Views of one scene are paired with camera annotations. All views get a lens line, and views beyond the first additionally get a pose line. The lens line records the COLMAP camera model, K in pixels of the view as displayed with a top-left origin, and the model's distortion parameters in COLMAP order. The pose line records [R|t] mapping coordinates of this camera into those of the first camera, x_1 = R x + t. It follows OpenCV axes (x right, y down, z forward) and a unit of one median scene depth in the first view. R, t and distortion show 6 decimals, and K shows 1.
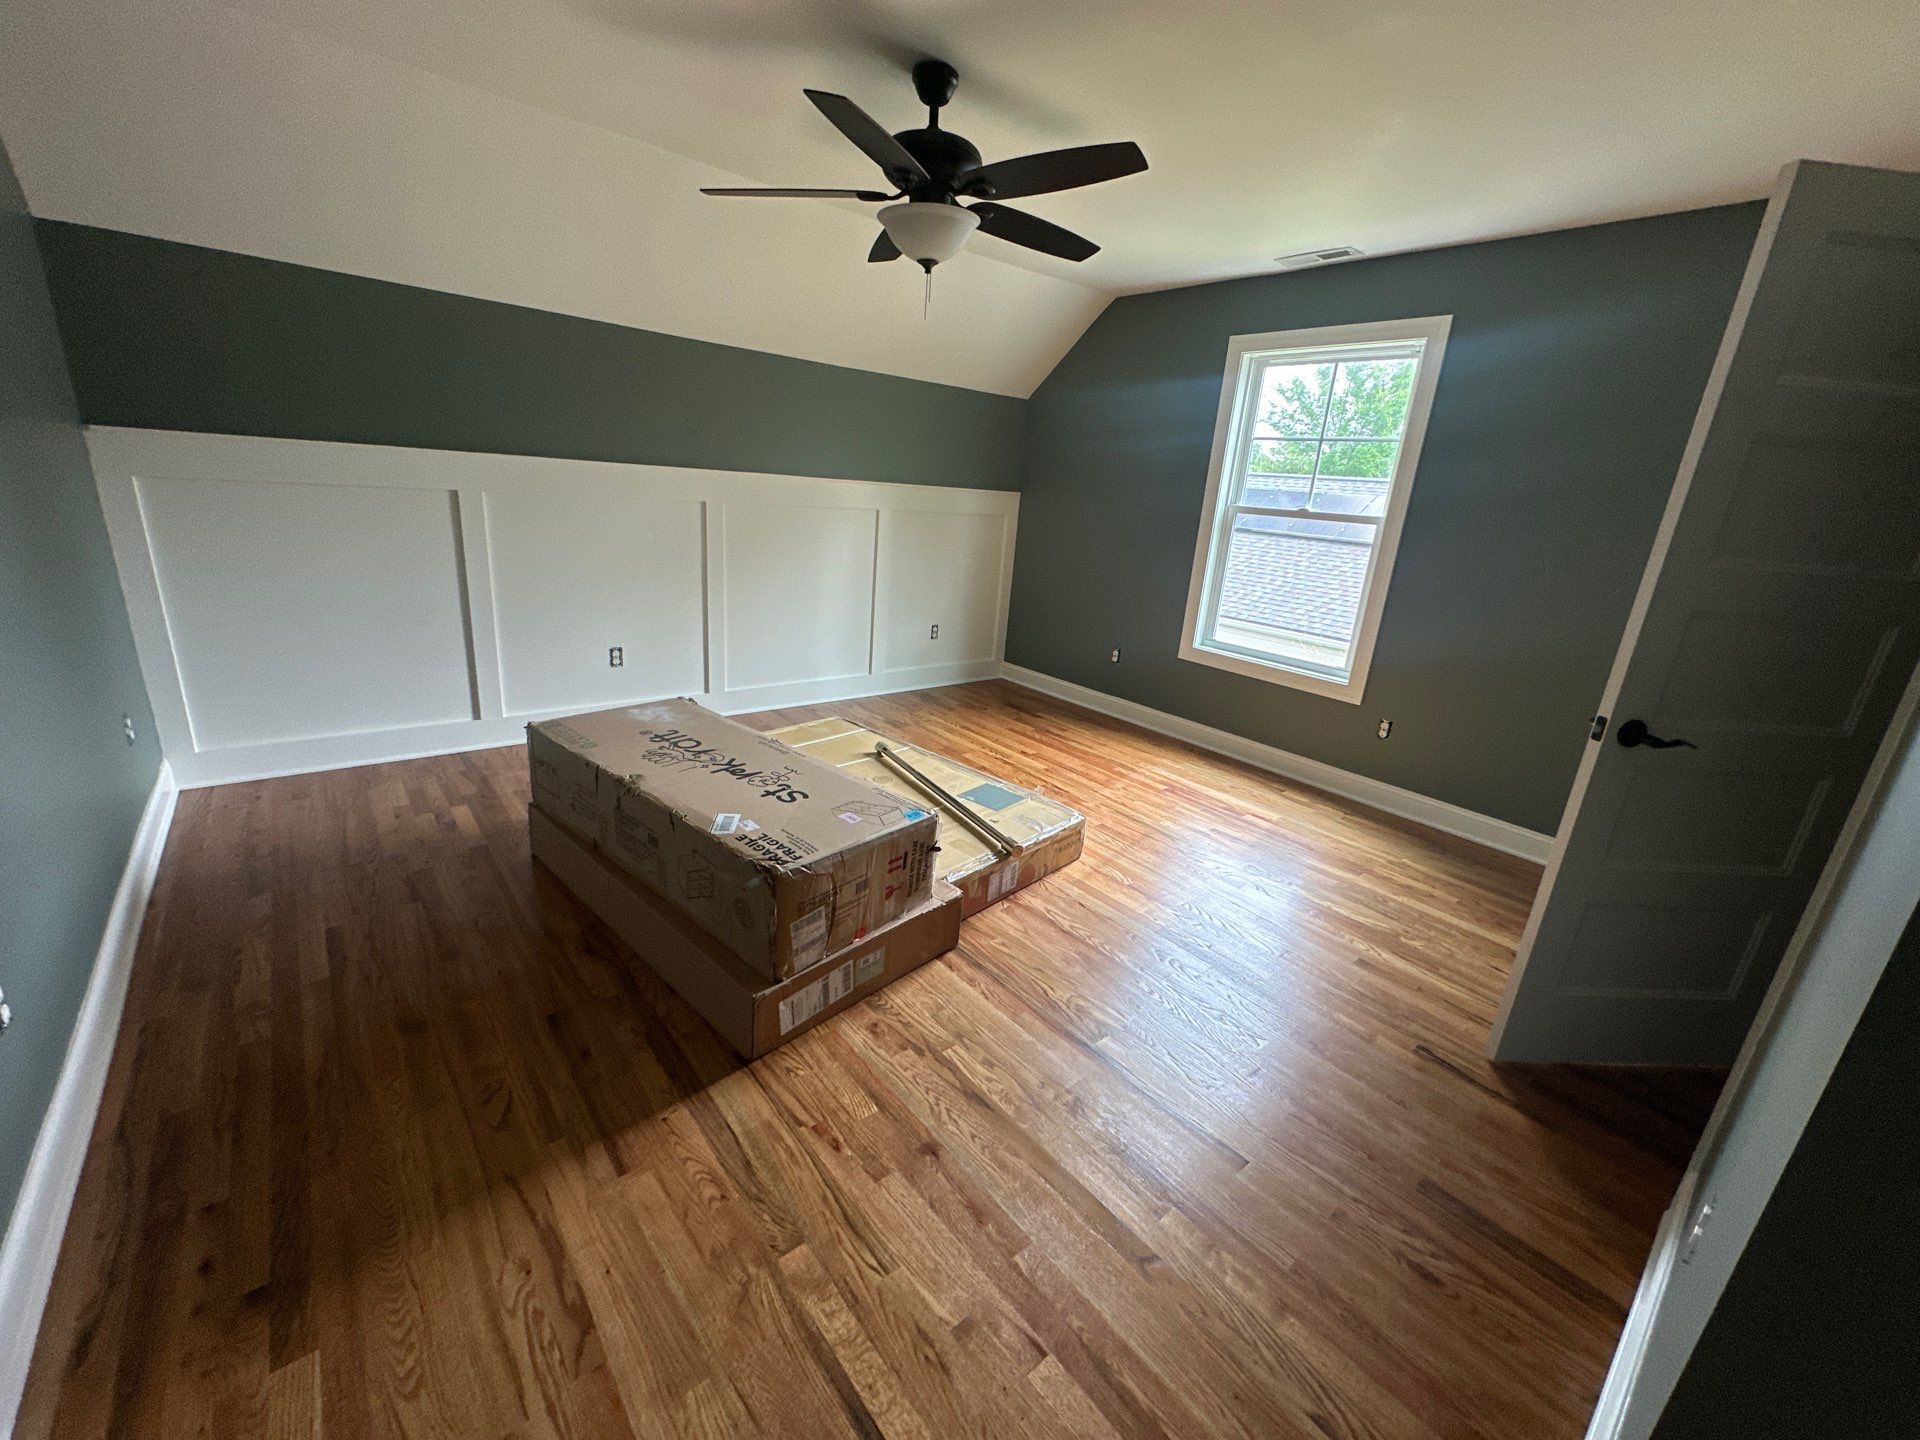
lens RADIAL K [[764.1, 0, 959.8], [0, 764.1, 719.1], [0, 0, 1]] dist [0.000566, -0.001552]
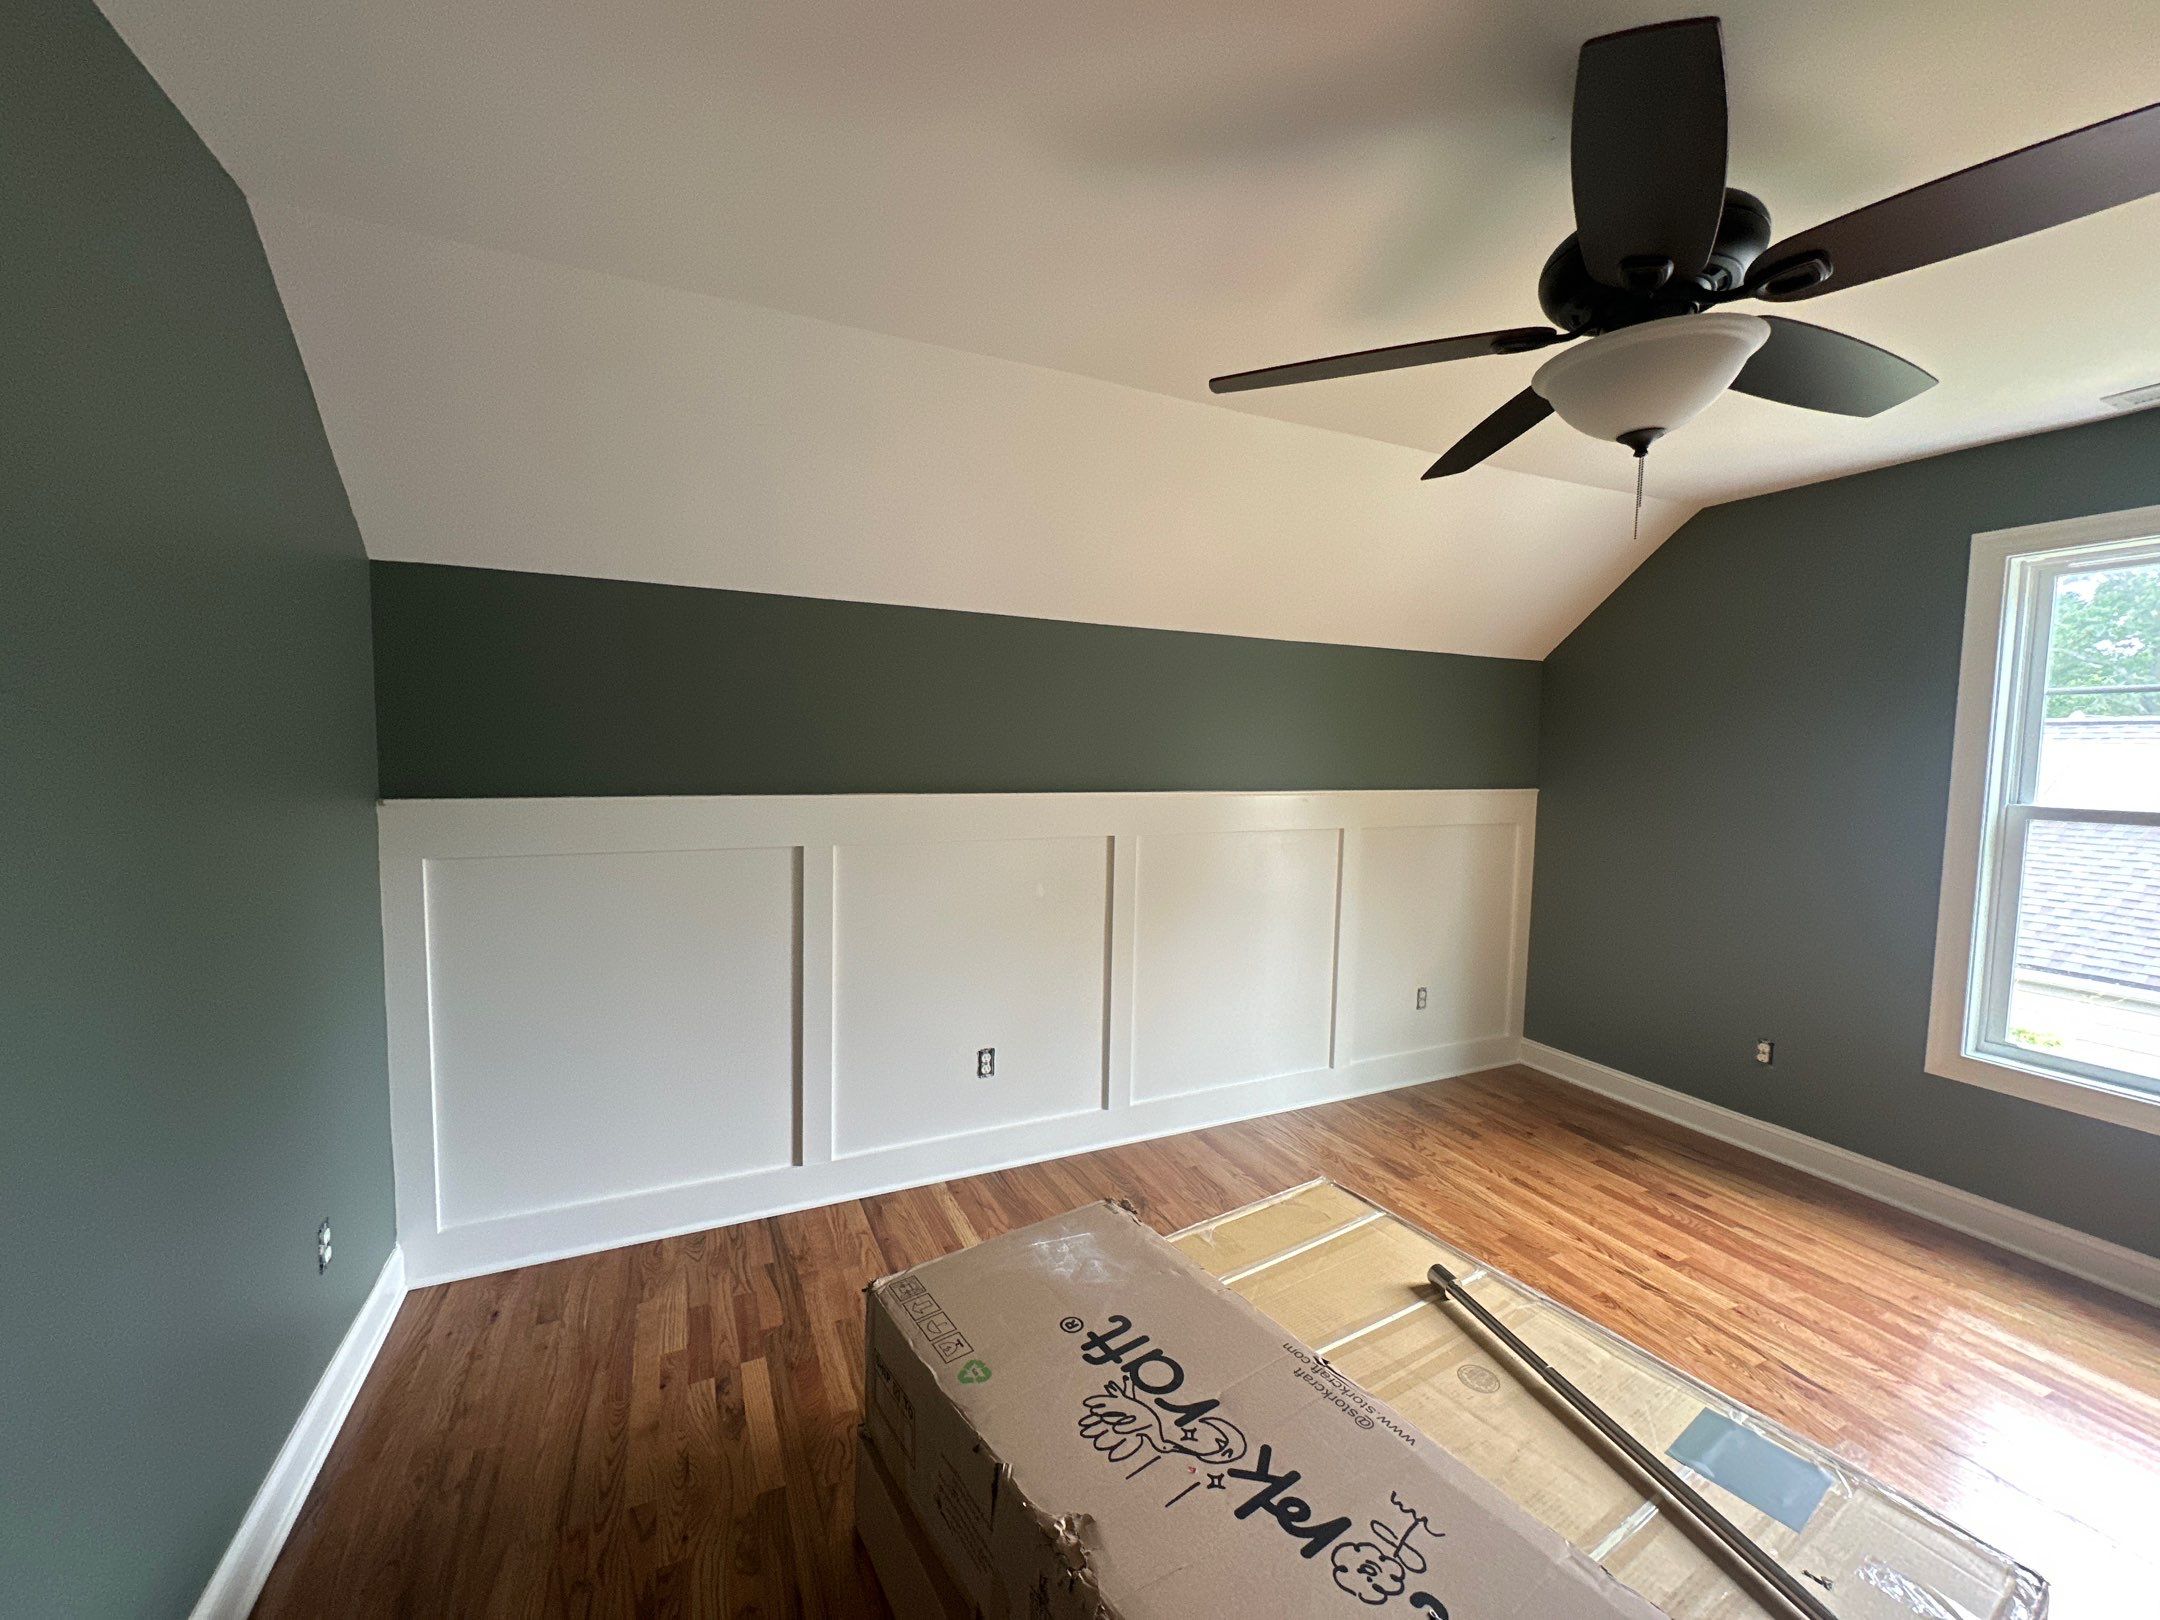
lens RADIAL K [[859.6, 0, 1082.7], [0, 859.6, 809.5], [0, 0, 1]] dist [0.000566, -0.001552]
pose [[0.965392, -0.041367, -0.257502, -0.258806], [-0.020752, 0.972026, -0.233955, -0.203012], [0.259977, 0.231202, 0.937527, 0.403459]]
